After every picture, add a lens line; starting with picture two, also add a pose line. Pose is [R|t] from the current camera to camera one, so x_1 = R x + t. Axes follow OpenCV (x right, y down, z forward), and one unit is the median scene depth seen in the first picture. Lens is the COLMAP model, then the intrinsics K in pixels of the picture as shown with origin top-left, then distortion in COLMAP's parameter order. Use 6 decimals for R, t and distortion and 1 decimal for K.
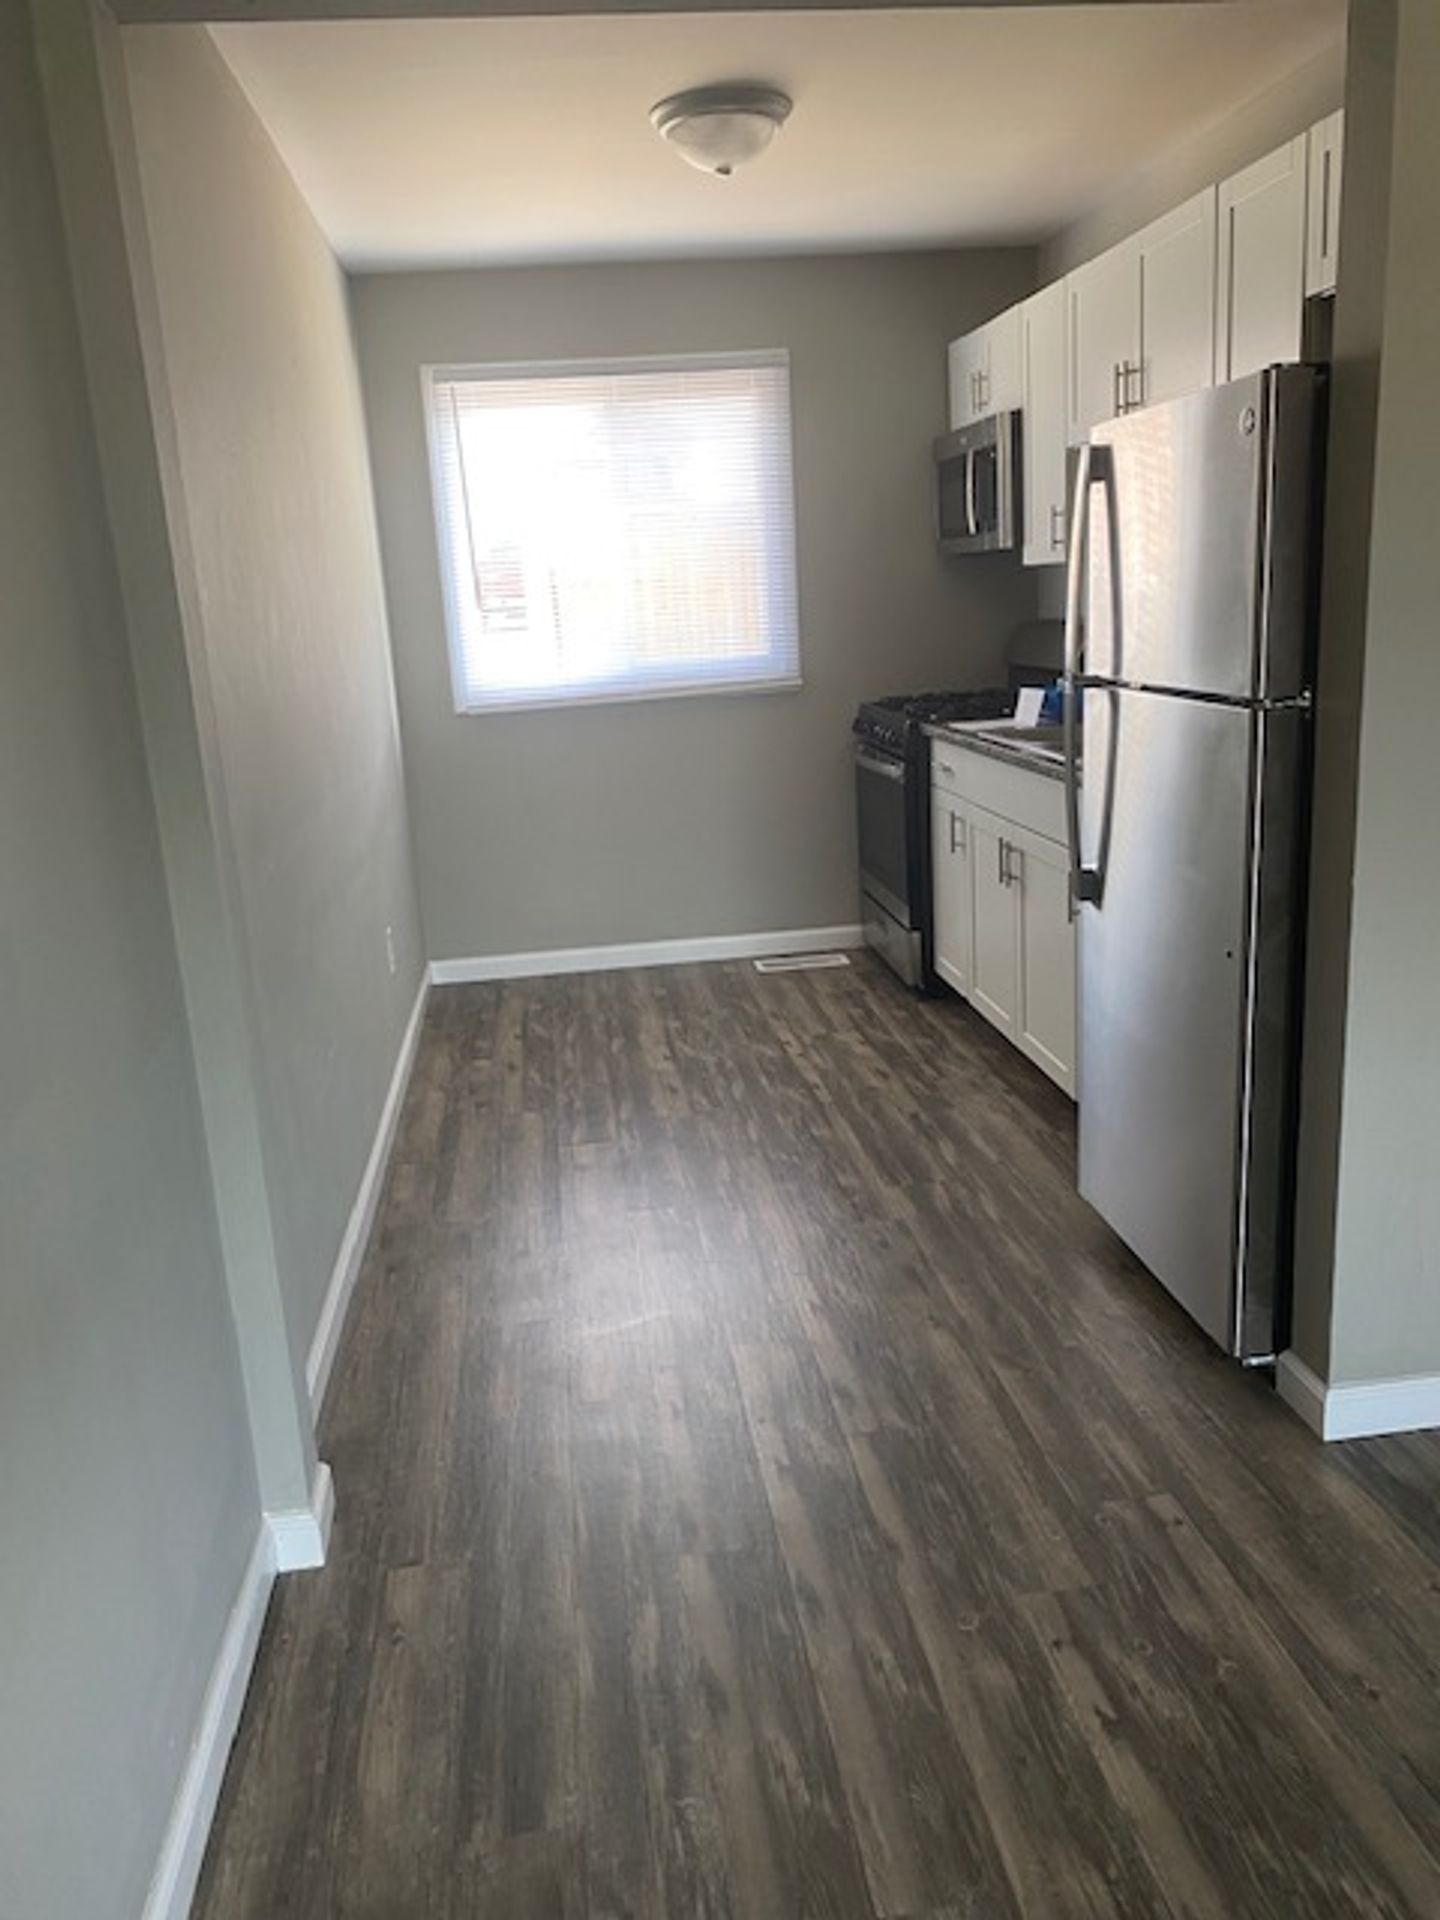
lens RADIAL K [[1448.9, 0, 720.0], [0, 1448.9, 960.0], [0, 0, 1]] dist [0.031099, -0.047393]
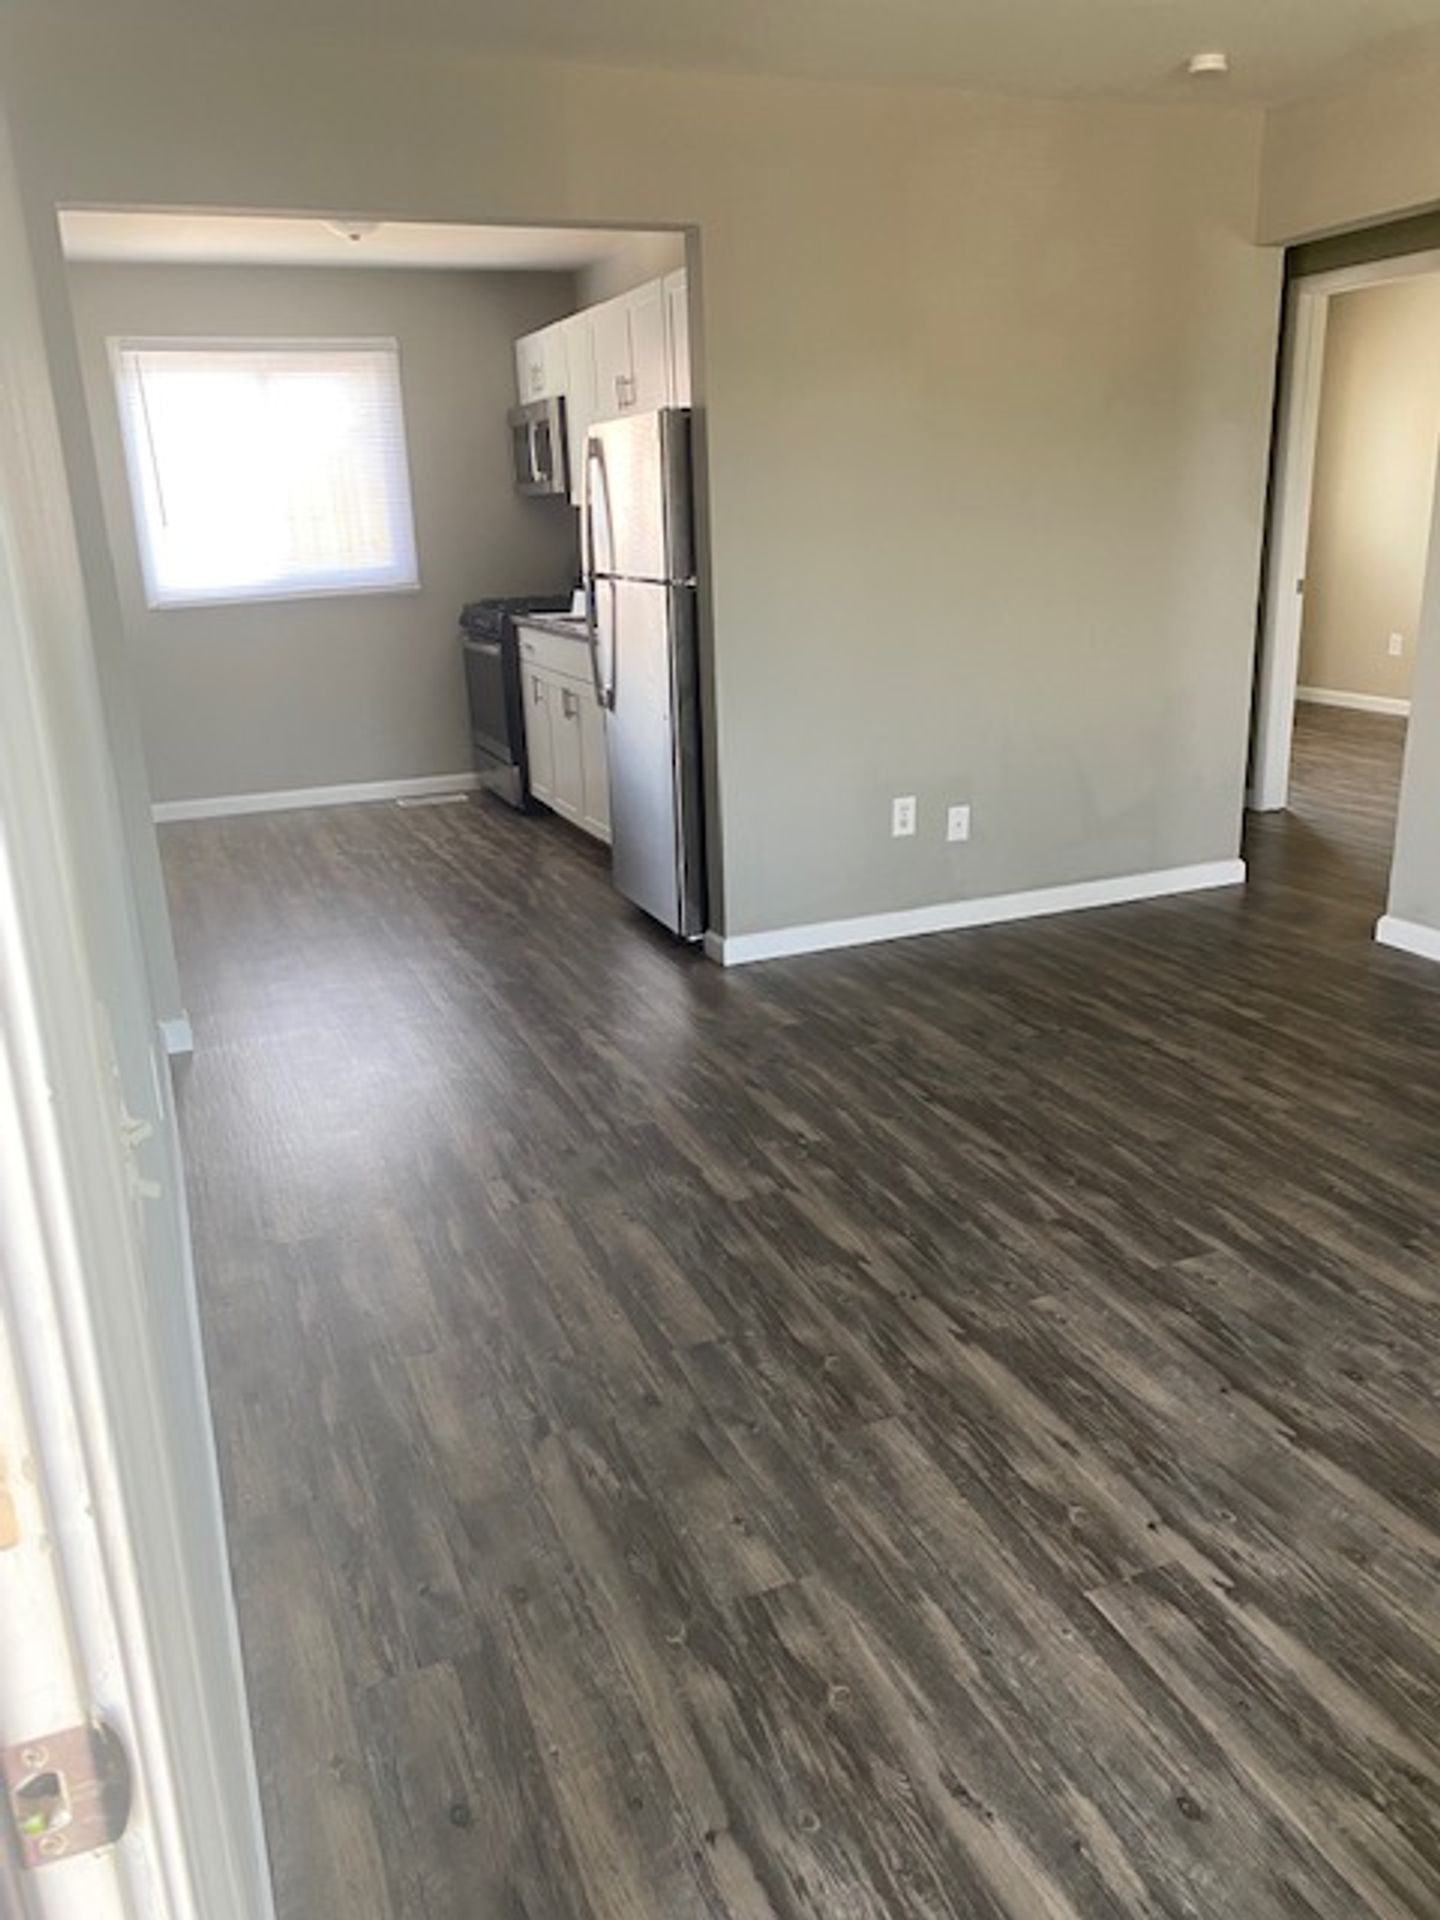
lens RADIAL K [[1448.9, 0, 720.0], [0, 1448.9, 960.0], [0, 0, 1]] dist [0.031099, -0.047393]
pose [[0.965886, -0.057974, 0.252395, -0.044928], [0.046318, 0.997578, 0.051887, 0.120995], [-0.254792, -0.038427, 0.966232, -0.482373]]
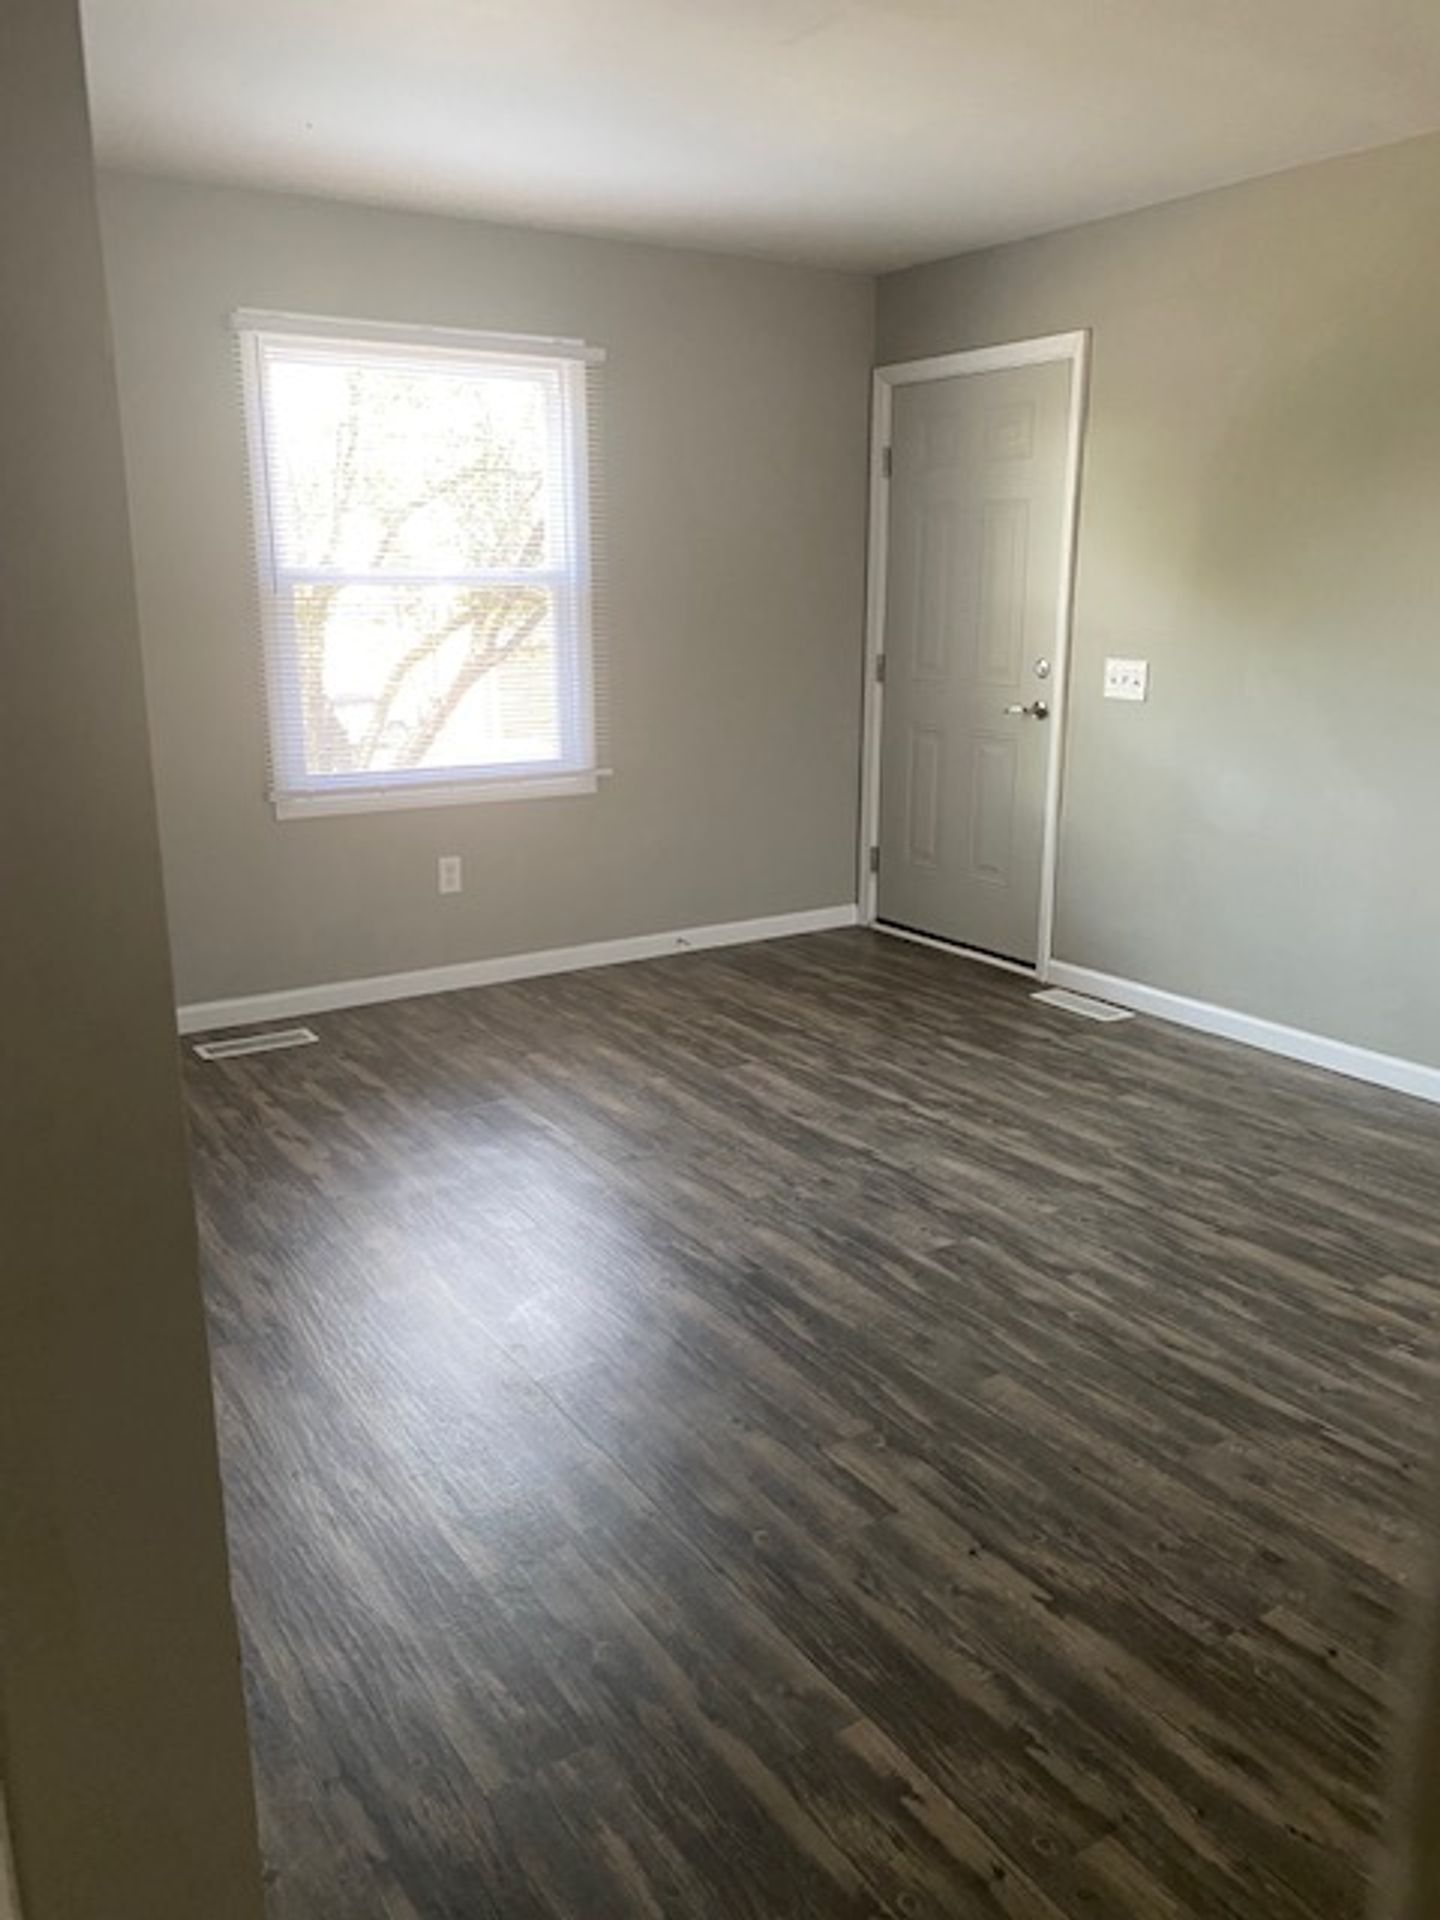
lens RADIAL K [[1448.9, 0, 720.0], [0, 1448.9, 960.0], [0, 0, 1]] dist [0.031099, -0.047393]
pose [[-0.894002, 0.171687, -0.413865, 0.672568], [-0.063416, 0.865894, 0.496192, -0.176948], [0.443552, 0.469842, -0.763223, 0.499731]]
